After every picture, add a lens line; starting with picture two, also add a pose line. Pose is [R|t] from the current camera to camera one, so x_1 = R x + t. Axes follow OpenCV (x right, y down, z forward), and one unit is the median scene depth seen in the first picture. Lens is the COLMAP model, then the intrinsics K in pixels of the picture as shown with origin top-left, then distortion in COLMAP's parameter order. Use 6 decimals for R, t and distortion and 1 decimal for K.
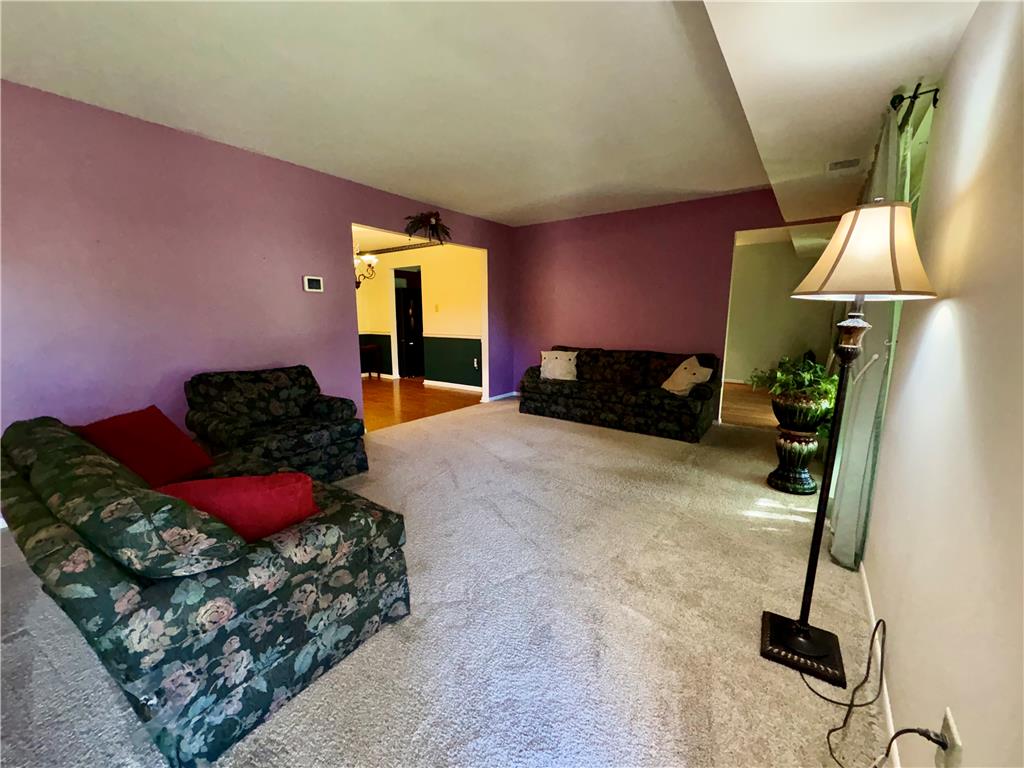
lens RADIAL K [[405.8, 0, 512.0], [0, 405.8, 384.0], [0, 0, 1]] dist [-0.000476, 0.000508]
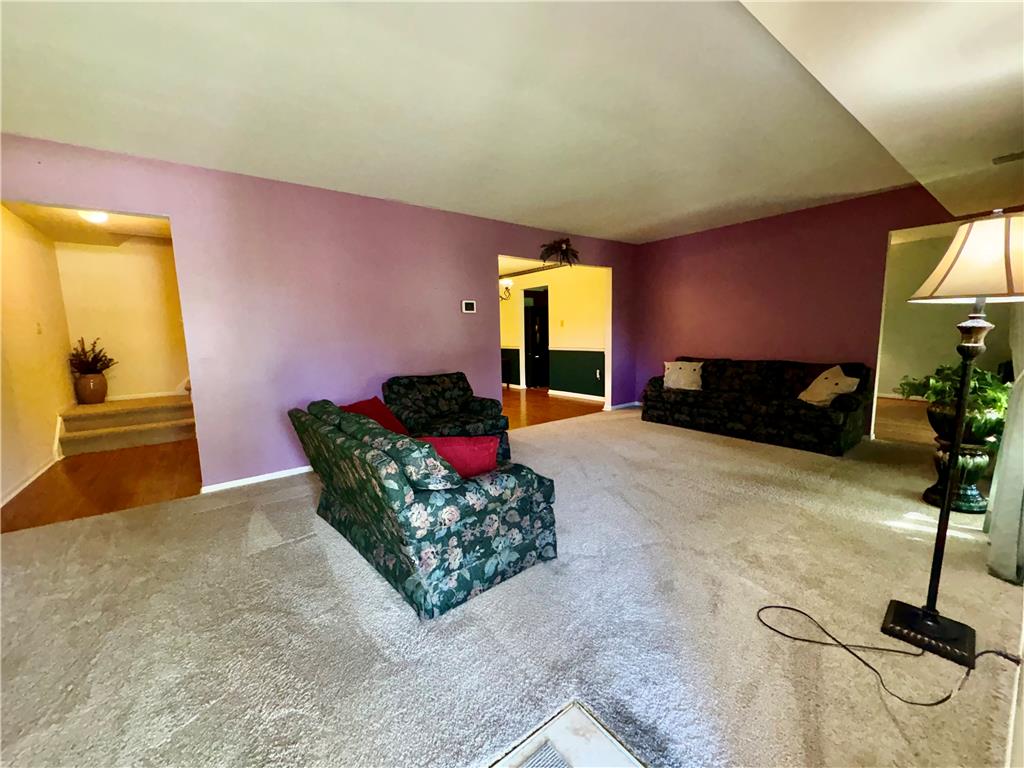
lens RADIAL K [[405.8, 0, 512.0], [0, 405.8, 384.0], [0, 0, 1]] dist [-0.000476, 0.000508]
pose [[0.959790, 0.011700, -0.280473, -0.018393], [-0.022053, 0.999186, -0.033785, 0.033906], [0.279850, 0.038611, 0.959267, -0.171641]]
